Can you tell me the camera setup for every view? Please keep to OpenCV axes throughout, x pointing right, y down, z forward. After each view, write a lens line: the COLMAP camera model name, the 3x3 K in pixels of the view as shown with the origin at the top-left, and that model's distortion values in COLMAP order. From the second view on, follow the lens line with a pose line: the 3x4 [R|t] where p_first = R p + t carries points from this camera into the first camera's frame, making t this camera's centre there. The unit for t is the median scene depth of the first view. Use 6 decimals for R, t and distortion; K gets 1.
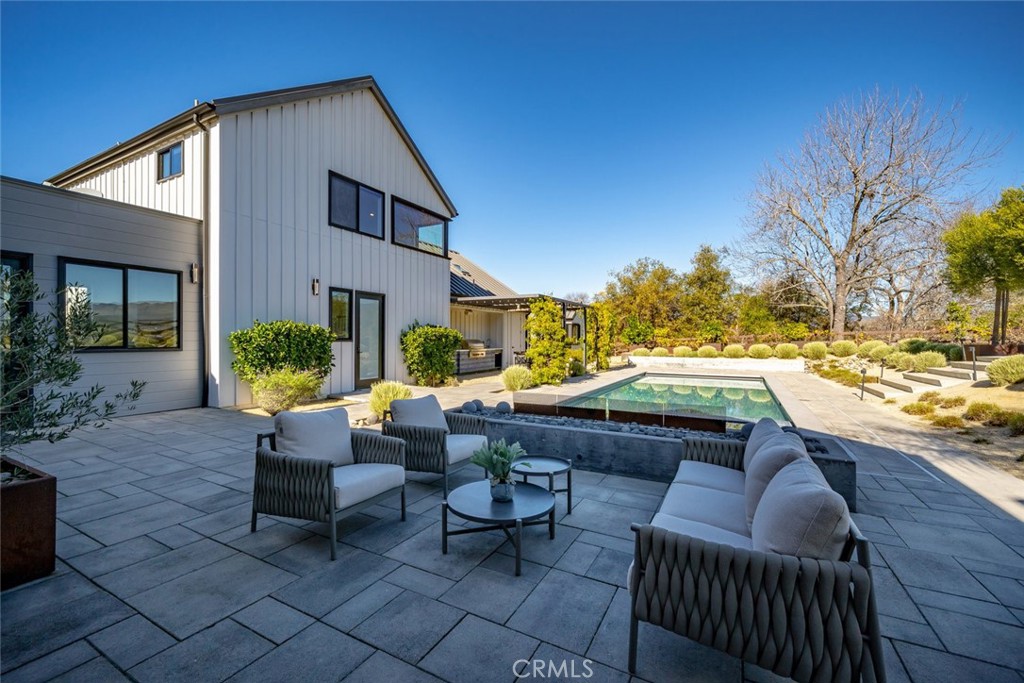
lens RADIAL K [[421.0, 0, 510.9], [0, 421.0, 342.7], [0, 0, 1]] dist [0.002700, 0.000199]
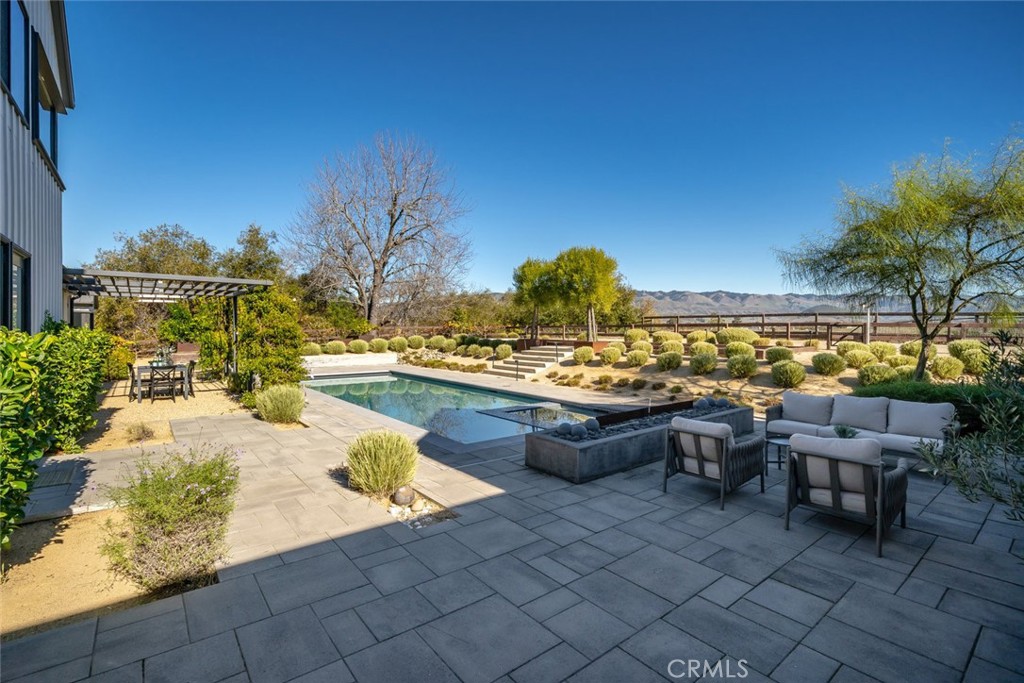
lens RADIAL K [[459.6, 0, 510.4], [0, 459.6, 337.5], [0, 0, 1]] dist [-0.000681, -0.000747]
pose [[0.390658, -0.019155, 0.920337, -0.333946], [0.006914, 0.999816, 0.017874, -0.021295], [-0.920510, -0.000620, 0.390718, 0.231356]]
